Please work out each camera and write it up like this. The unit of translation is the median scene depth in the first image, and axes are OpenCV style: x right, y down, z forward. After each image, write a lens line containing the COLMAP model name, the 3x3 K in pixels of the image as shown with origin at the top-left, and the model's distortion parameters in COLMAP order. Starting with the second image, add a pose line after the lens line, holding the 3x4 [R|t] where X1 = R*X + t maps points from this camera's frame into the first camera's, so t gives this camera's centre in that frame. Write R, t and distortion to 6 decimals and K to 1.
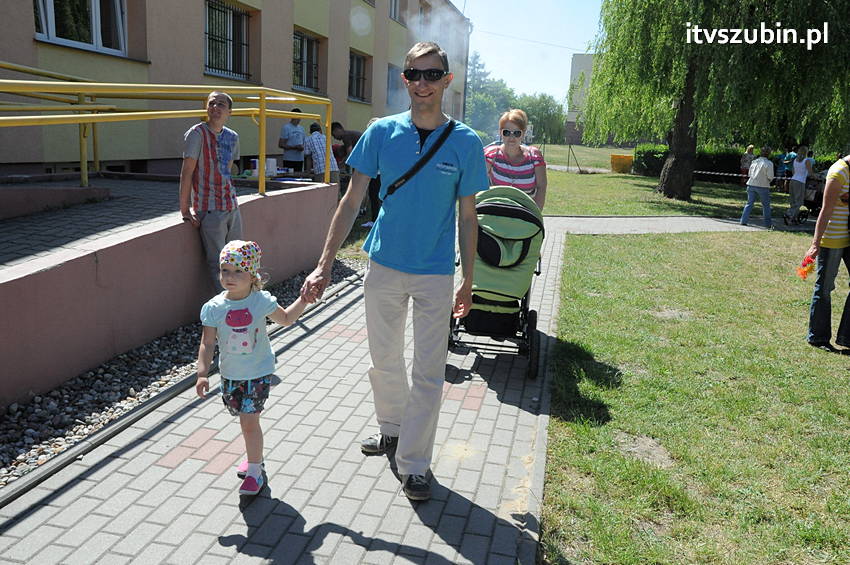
lens RADIAL K [[646.4, 0, 425.0], [0, 646.4, 282.5], [0, 0, 1]] dist [-0.071398, -0.000867]
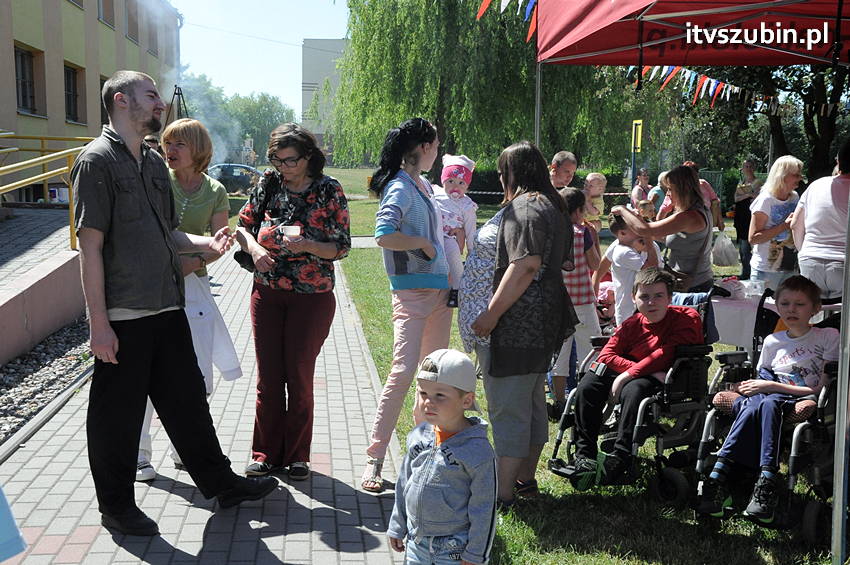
lens RADIAL K [[1080.4, 0, 425.0], [0, 1080.4, 282.5], [0, 0, 1]] dist [0.020574, 0.026480]
pose [[0.944430, -0.057556, 0.323635, -0.144191], [0.090842, 0.991908, -0.088693, 0.095678], [-0.315911, 0.113164, 0.942016, -0.466166]]
